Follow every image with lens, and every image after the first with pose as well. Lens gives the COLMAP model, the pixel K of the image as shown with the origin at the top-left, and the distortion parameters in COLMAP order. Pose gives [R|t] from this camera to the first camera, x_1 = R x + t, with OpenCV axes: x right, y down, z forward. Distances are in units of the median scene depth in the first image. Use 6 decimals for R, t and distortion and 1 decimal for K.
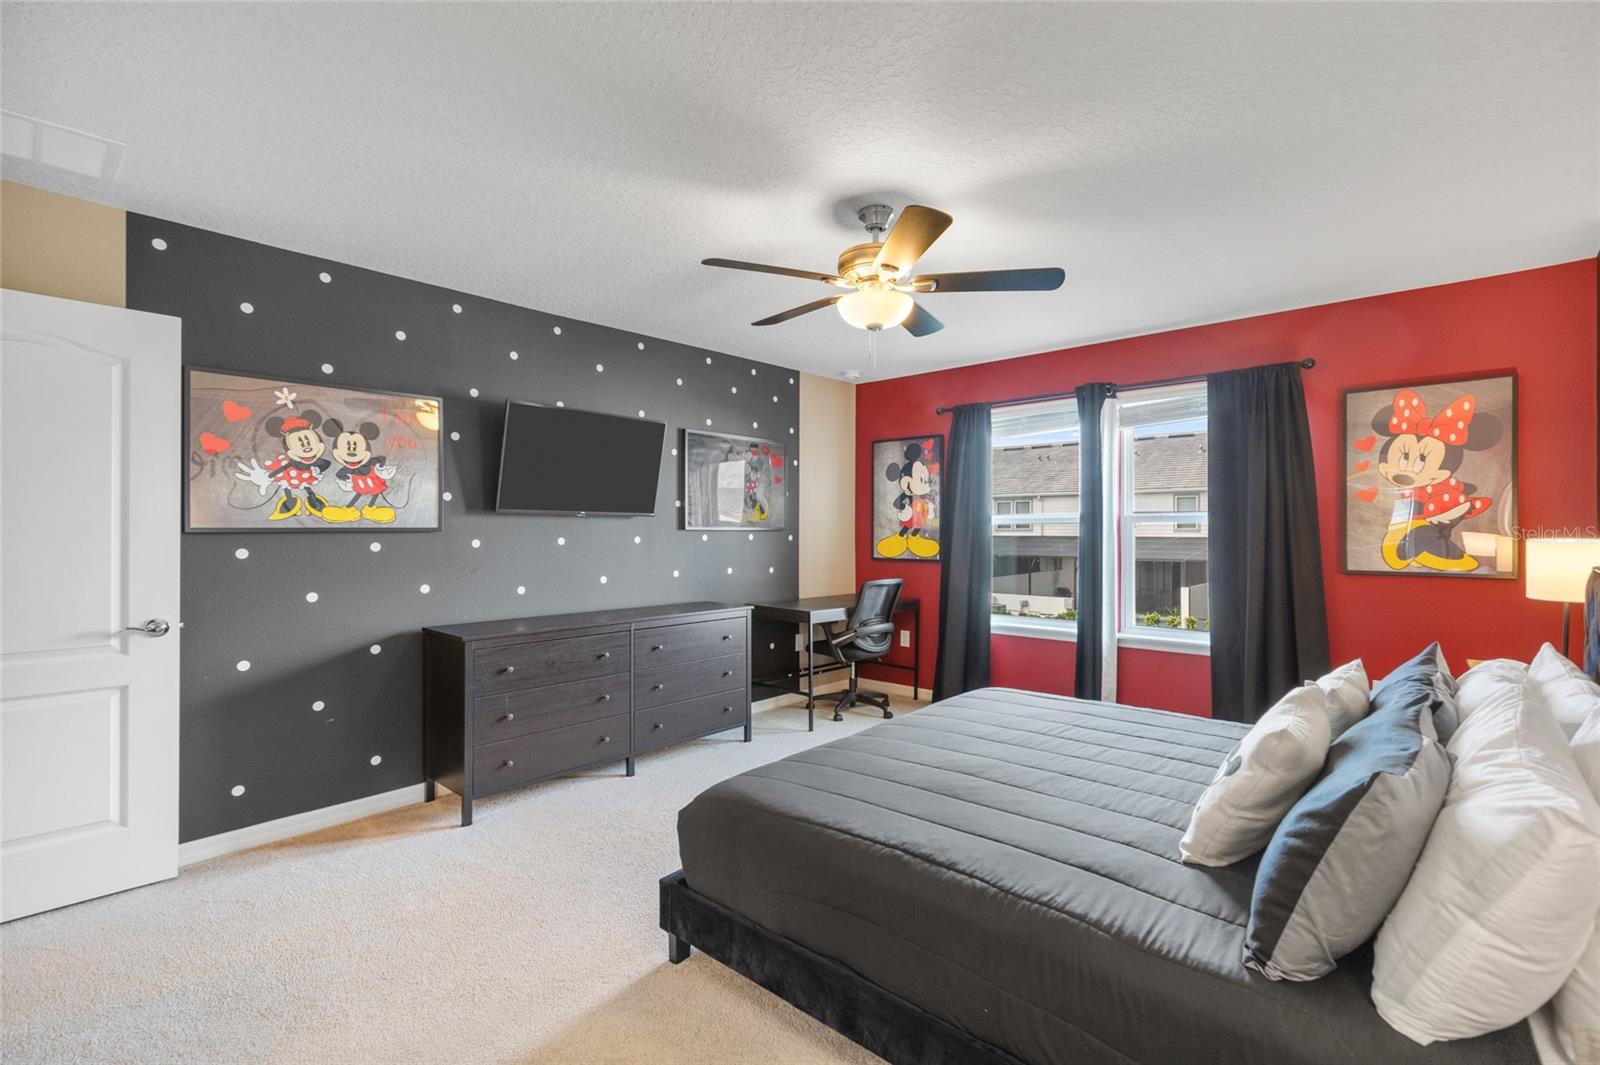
lens RADIAL K [[717.8, 0, 797.3], [0, 717.8, 525.9], [0, 0, 1]] dist [0.000415, -0.001080]
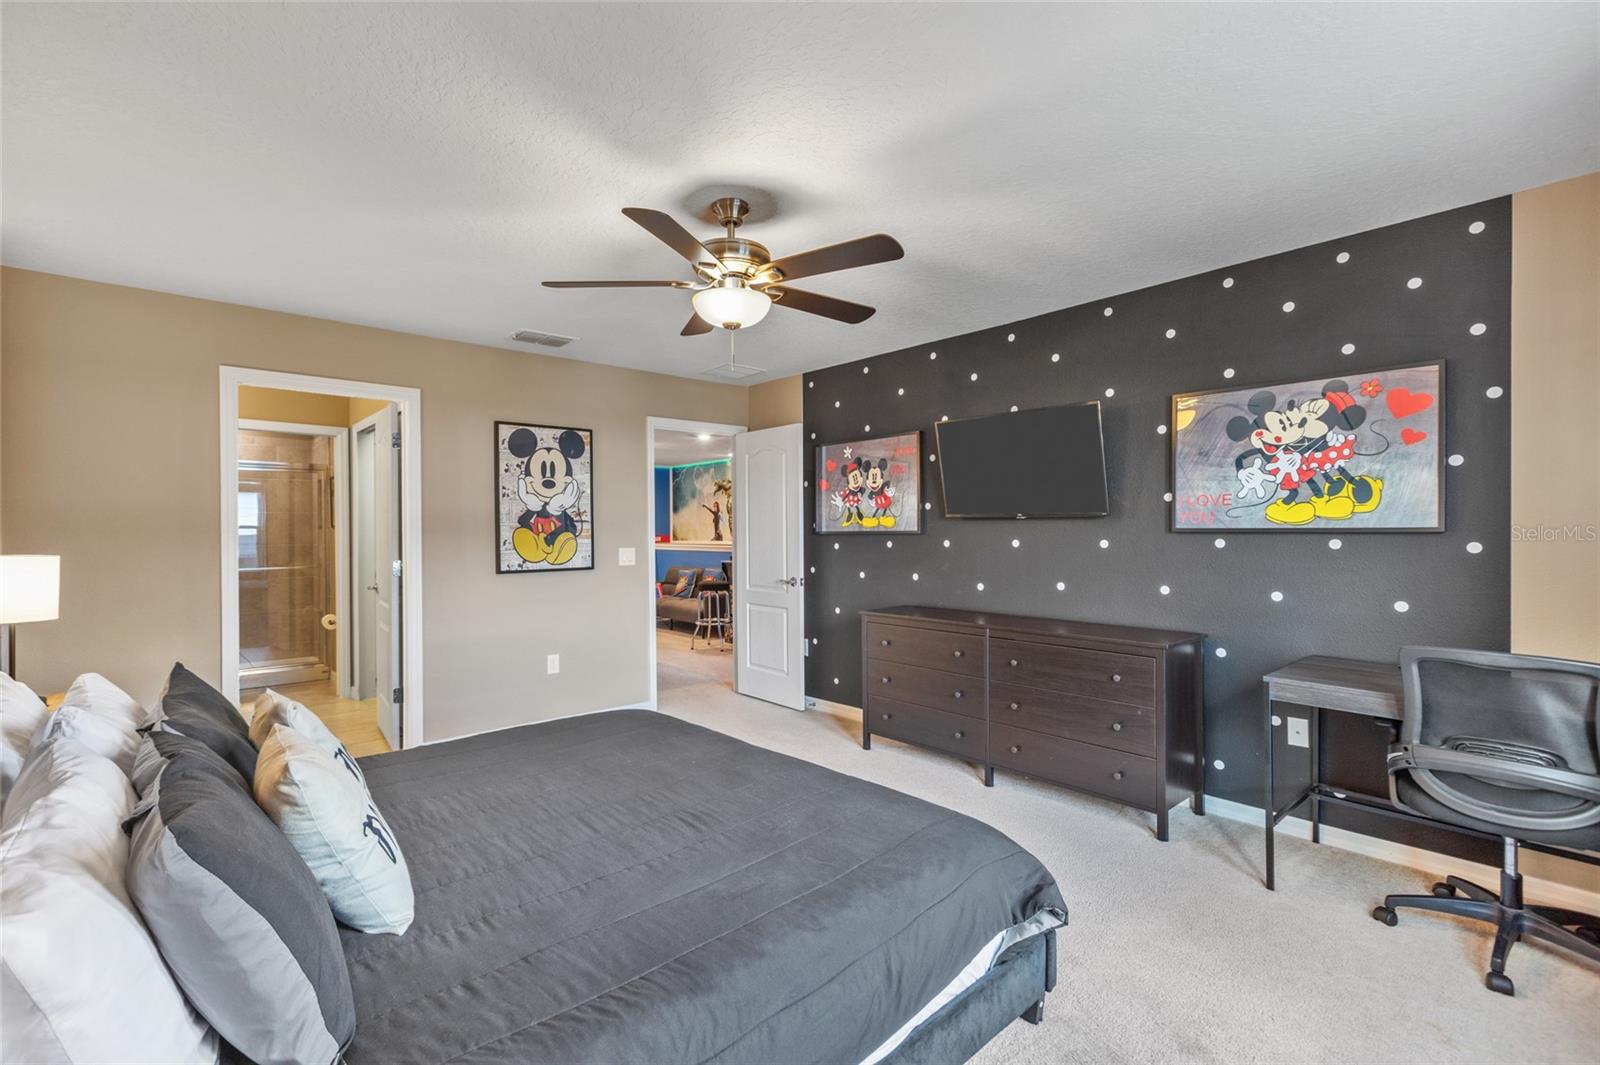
lens RADIAL K [[727.9, 0, 792.0], [0, 727.9, 533.4], [0, 0, 1]] dist [0.001698, -0.000175]
pose [[-0.112743, 0.004570, -0.993614, 0.921530], [0.009828, 0.999946, 0.003484, 0.000576], [0.993576, -0.009372, -0.112782, 1.007388]]
